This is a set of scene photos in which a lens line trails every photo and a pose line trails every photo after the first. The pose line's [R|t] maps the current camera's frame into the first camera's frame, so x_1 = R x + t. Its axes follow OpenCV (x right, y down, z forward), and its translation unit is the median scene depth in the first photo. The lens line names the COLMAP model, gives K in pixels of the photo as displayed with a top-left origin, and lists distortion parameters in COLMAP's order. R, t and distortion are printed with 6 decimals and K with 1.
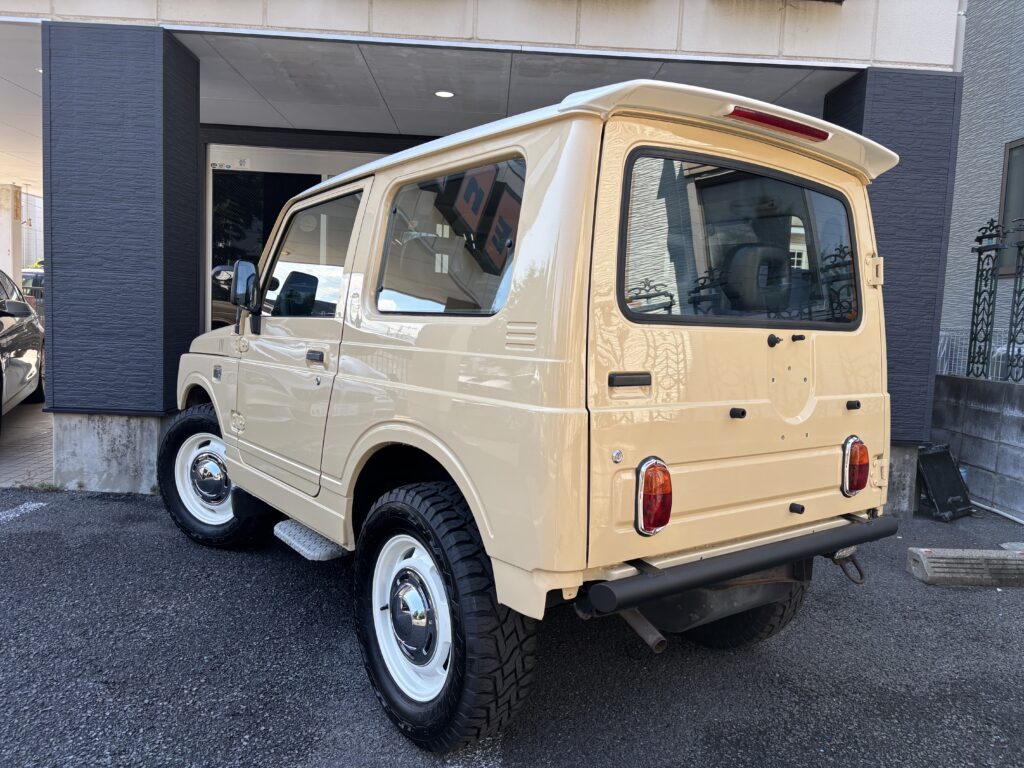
lens RADIAL K [[776.3, 0, 512.0], [0, 776.3, 384.0], [0, 0, 1]] dist [0.084110, -0.100344]
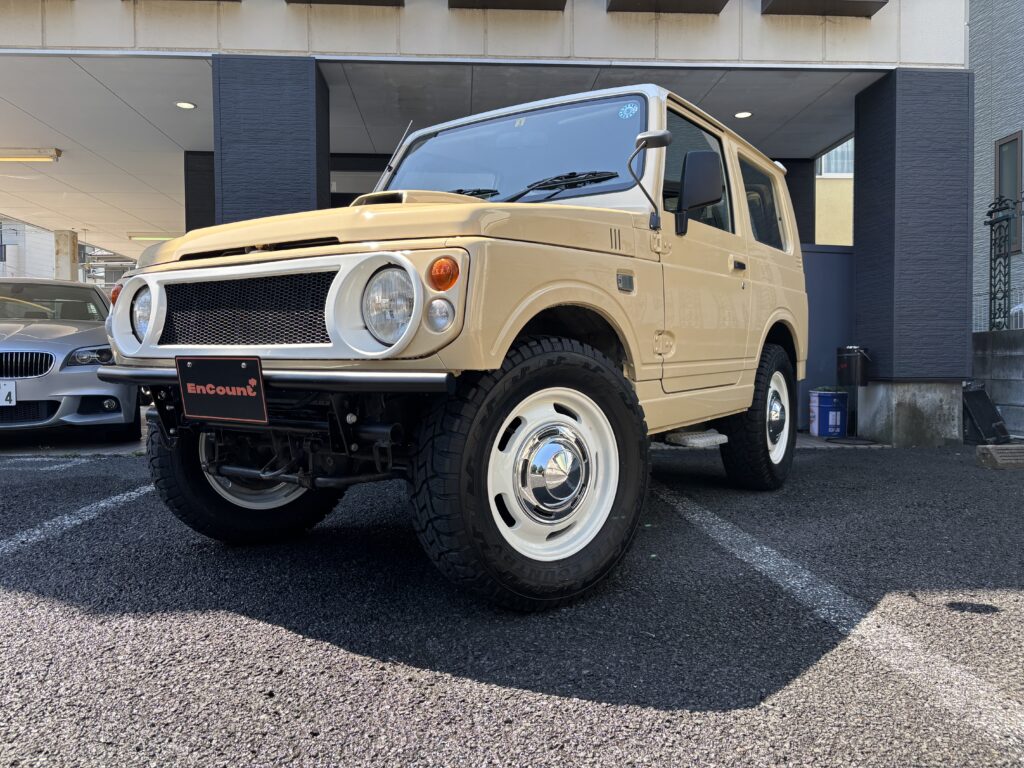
lens RADIAL K [[776.3, 0, 512.0], [0, 776.3, 384.0], [0, 0, 1]] dist [0.084110, -0.100344]
pose [[0.998220, -0.050410, 0.031861, -0.187091], [0.052362, 0.996592, -0.063734, 0.119574], [-0.028539, 0.065289, 0.997458, -0.147709]]
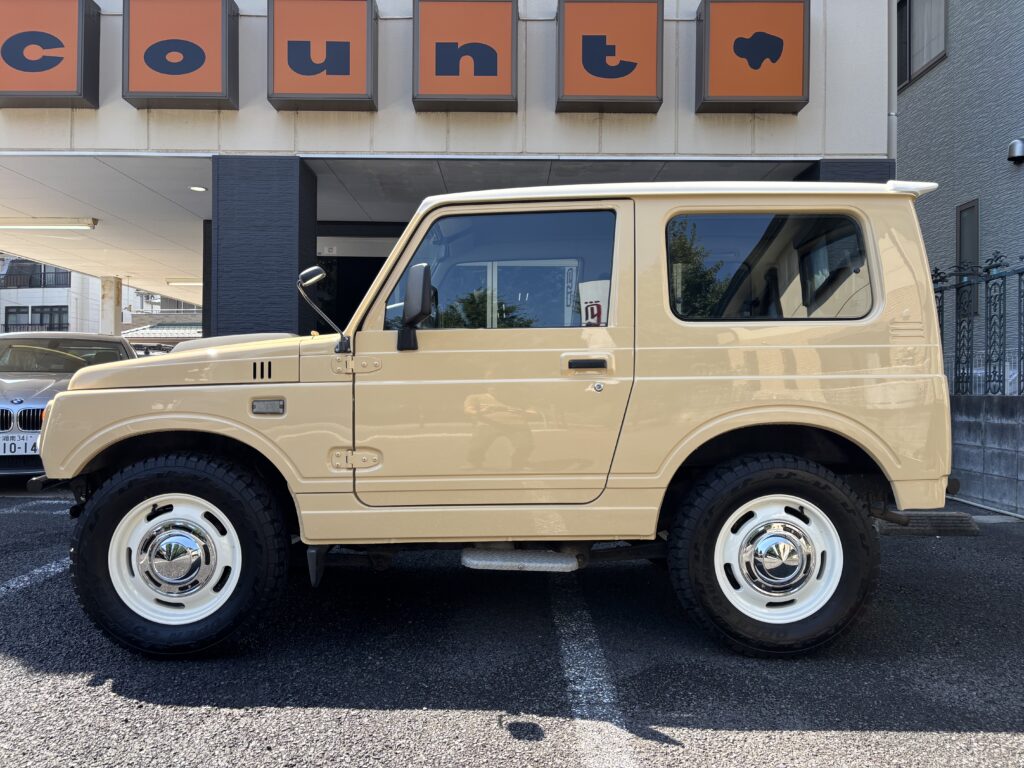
lens RADIAL K [[779.4, 0, 507.8], [0, 779.4, 380.0], [0, 0, 1]] dist [0.060476, -0.074759]
pose [[0.998765, -0.037103, -0.033029, -0.042318], [0.033732, 0.994679, -0.097348, 0.075113], [0.036466, 0.096114, 0.994702, -0.283483]]
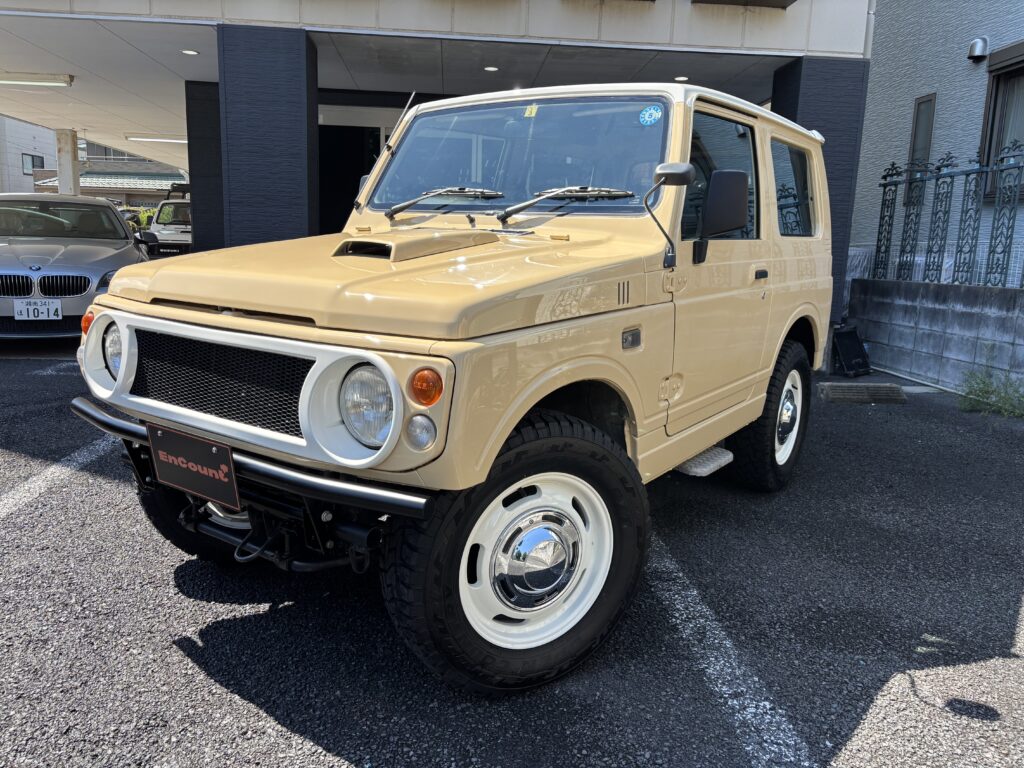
lens RADIAL K [[776.3, 0, 512.0], [0, 776.3, 384.0], [0, 0, 1]] dist [0.084110, -0.100344]
pose [[0.998839, -0.019641, 0.043983, -0.136375], [0.015837, 0.996237, 0.085214, 0.053205], [-0.045492, -0.084418, 0.995391, -0.409232]]
